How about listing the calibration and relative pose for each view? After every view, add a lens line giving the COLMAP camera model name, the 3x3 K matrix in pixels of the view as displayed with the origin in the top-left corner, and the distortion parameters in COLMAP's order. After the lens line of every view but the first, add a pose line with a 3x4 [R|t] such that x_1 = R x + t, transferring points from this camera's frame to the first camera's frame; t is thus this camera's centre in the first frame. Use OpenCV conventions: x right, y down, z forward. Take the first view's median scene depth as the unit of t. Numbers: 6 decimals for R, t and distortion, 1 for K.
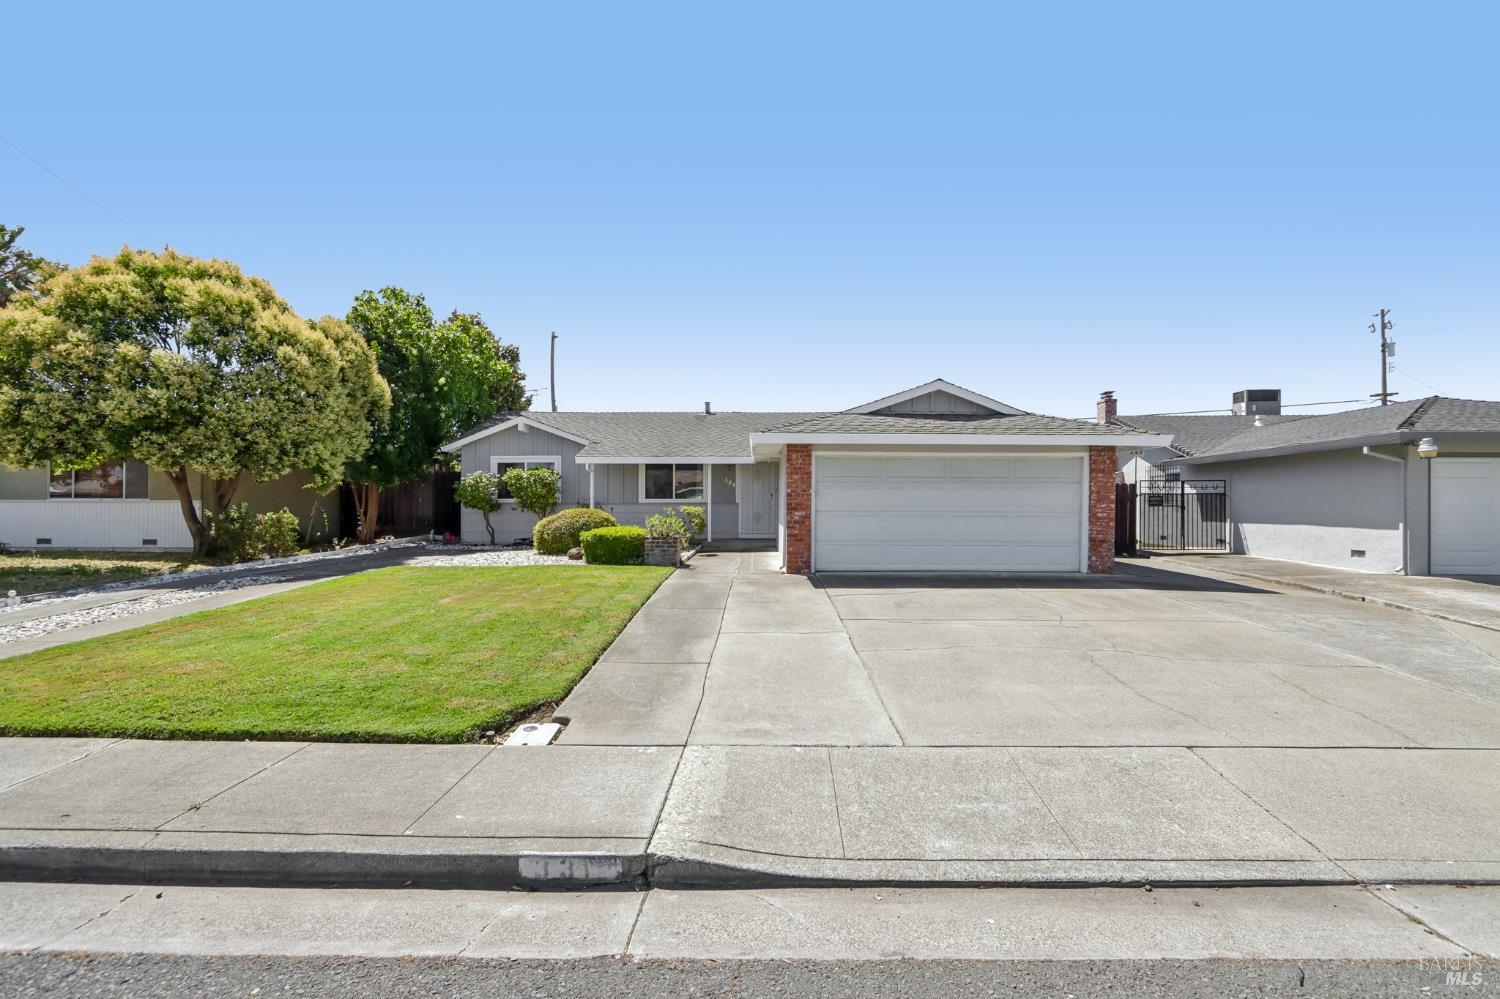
lens RADIAL K [[695.2, 0, 761.7], [0, 695.2, 493.2], [0, 0, 1]] dist [-0.011822, 0.001450]
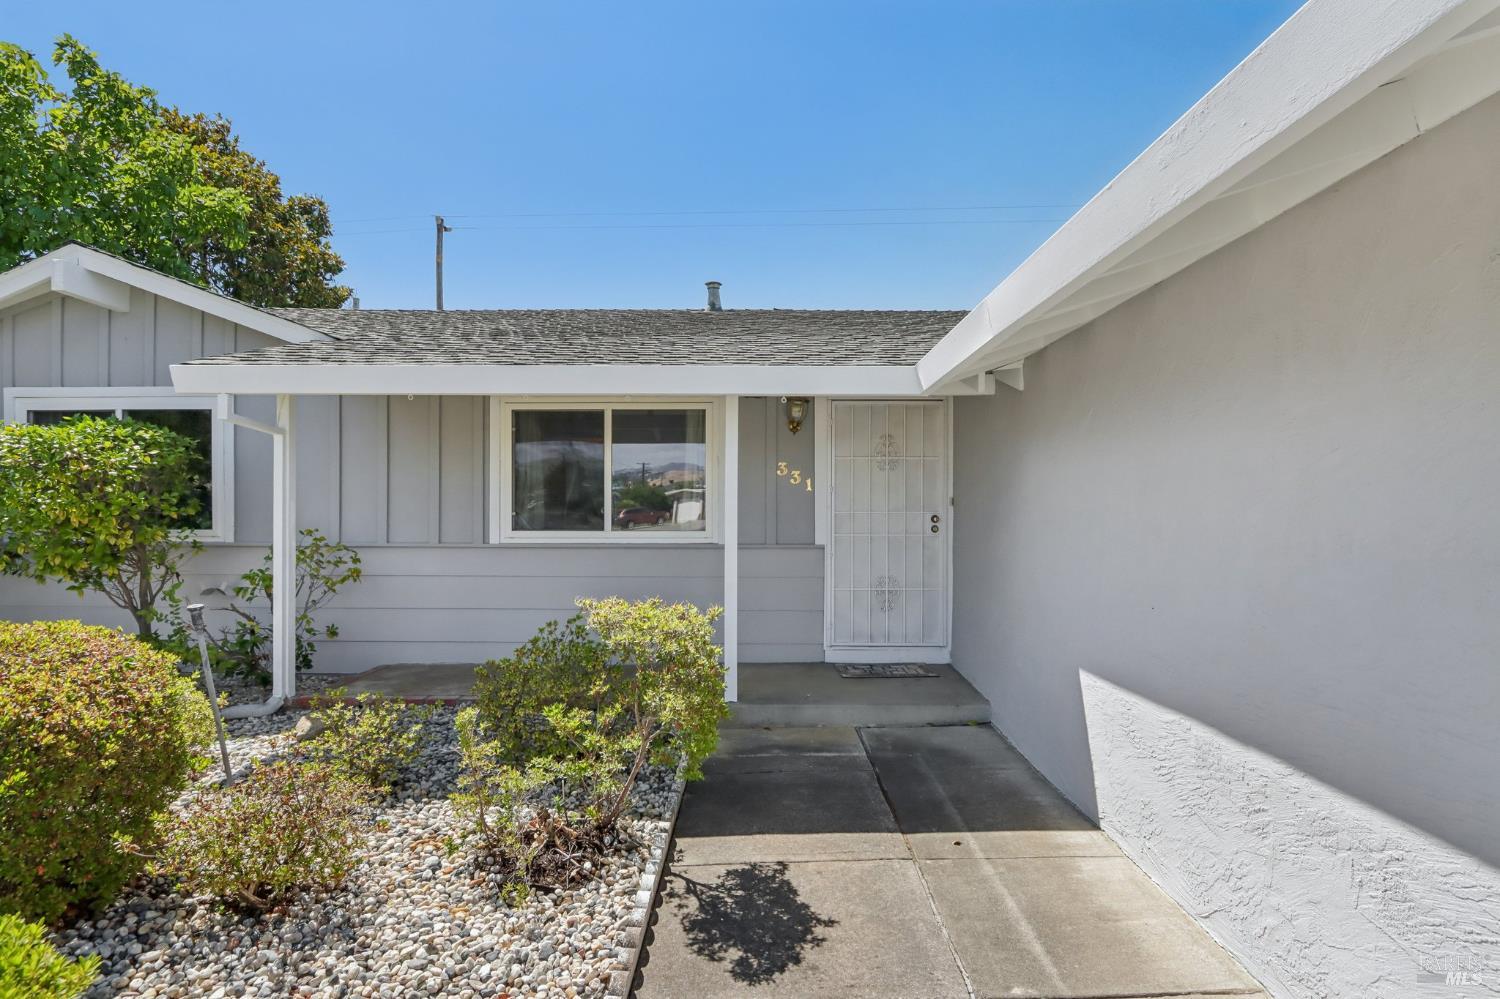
lens RADIAL K [[762.8, 0, 750.0], [0, 762.8, 499.5], [0, 0, 1]] dist [0.000253, 0.000076]
pose [[0.999922, 0.005802, -0.011076, -0.050911], [-0.005738, 0.999967, 0.005788, -0.006226], [0.011110, -0.005724, 0.999922, 0.550316]]
